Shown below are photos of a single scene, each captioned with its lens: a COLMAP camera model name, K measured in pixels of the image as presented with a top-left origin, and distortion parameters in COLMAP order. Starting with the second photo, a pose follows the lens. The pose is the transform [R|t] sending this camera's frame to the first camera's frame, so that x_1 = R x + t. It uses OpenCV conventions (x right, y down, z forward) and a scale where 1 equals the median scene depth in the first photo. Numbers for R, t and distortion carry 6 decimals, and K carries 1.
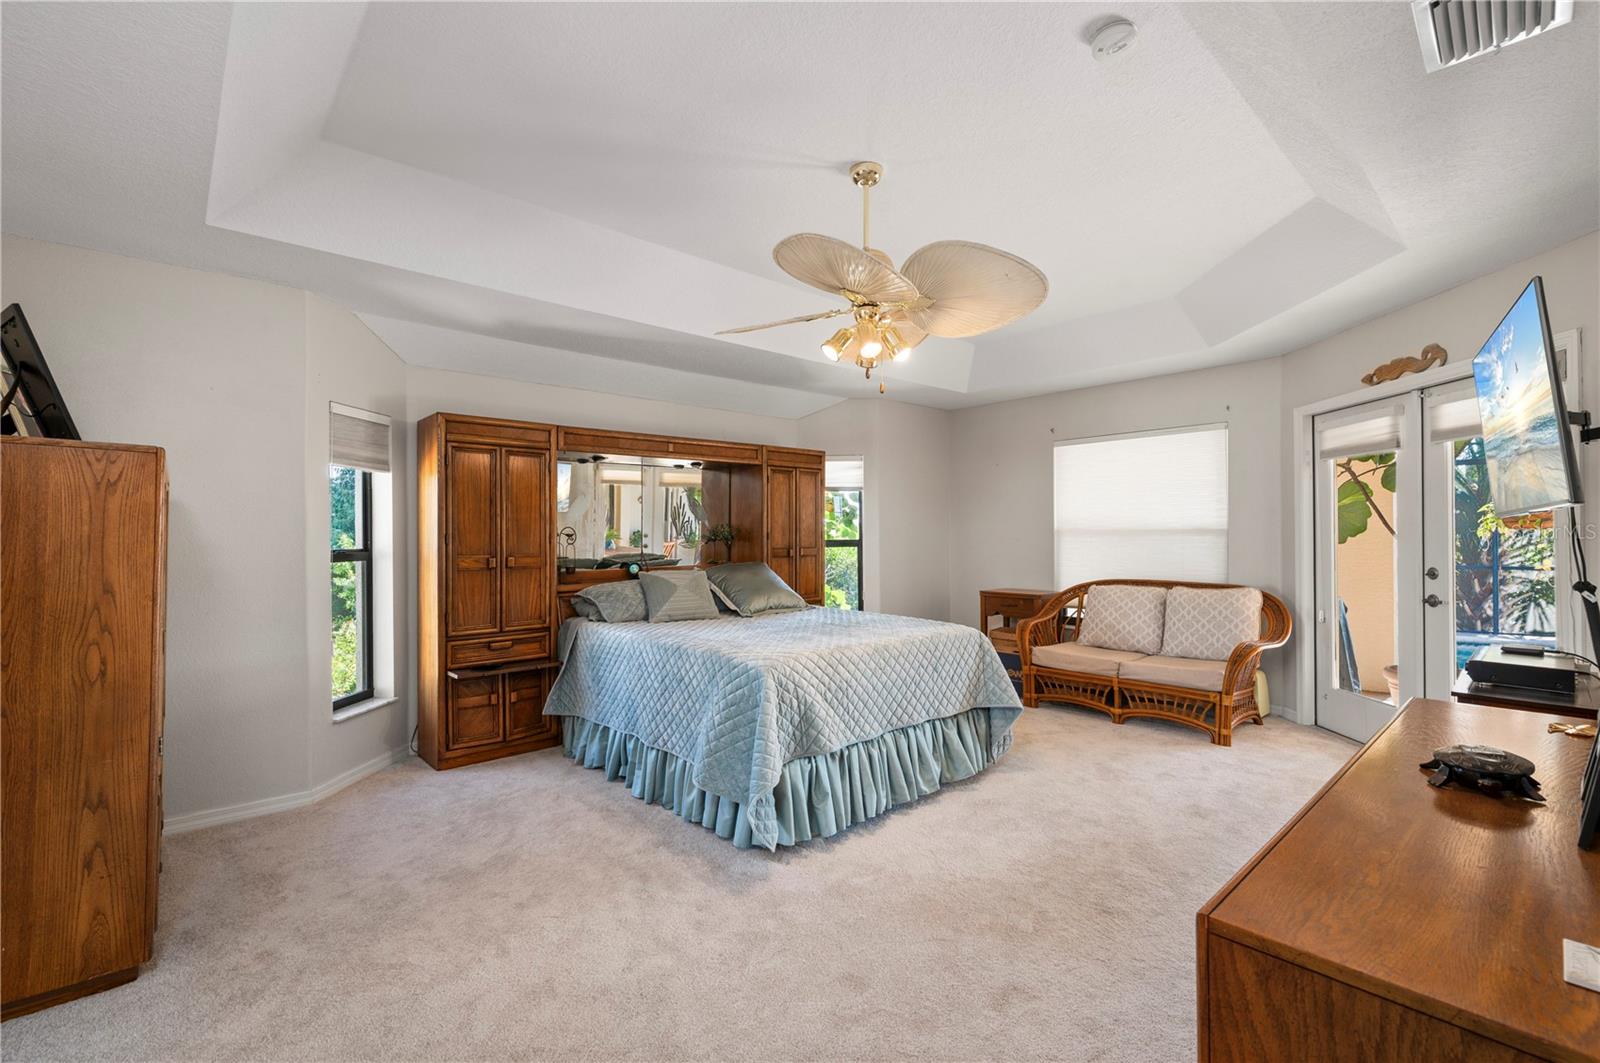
lens RADIAL K [[685.5, 0, 801.1], [0, 685.5, 529.9], [0, 0, 1]] dist [0.000088, -0.001341]
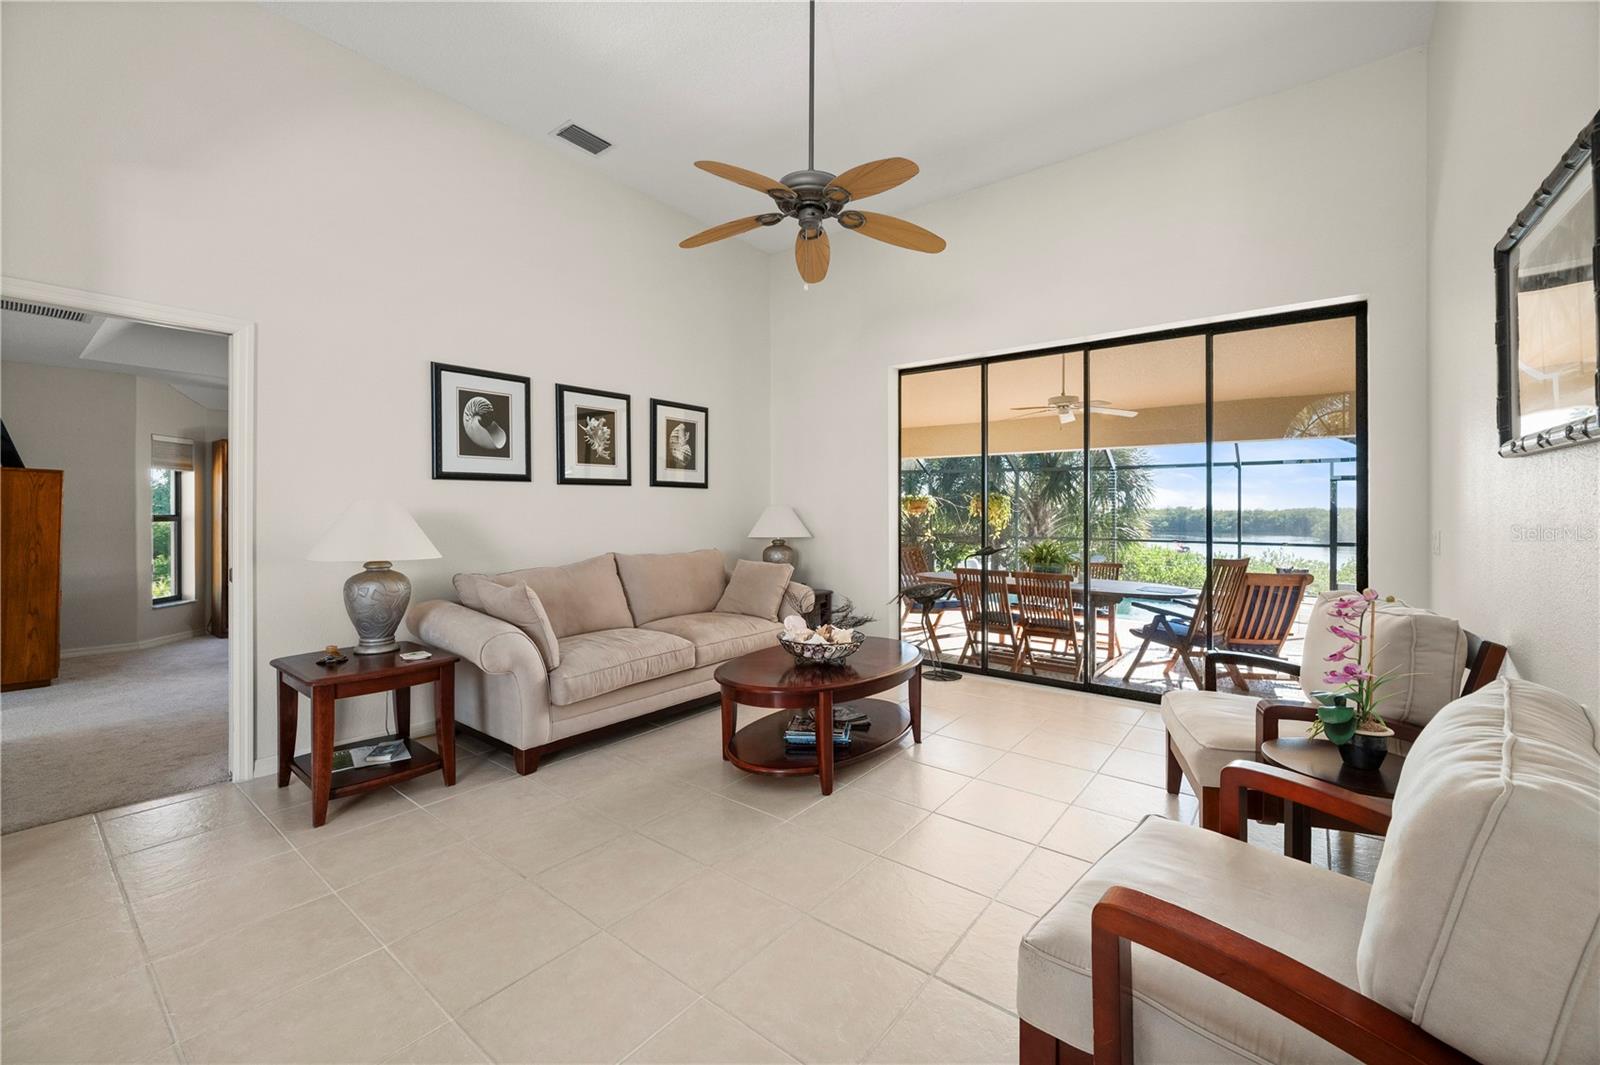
lens RADIAL K [[629.3, 0, 786.5], [0, 629.3, 504.4], [0, 0, 1]] dist [0.000757, -0.000100]
pose [[0.987192, 0.004573, 0.159473, 1.266758], [-0.004275, 0.999988, -0.002213, -0.005233], [-0.159481, 0.001503, 0.987200, -1.642010]]
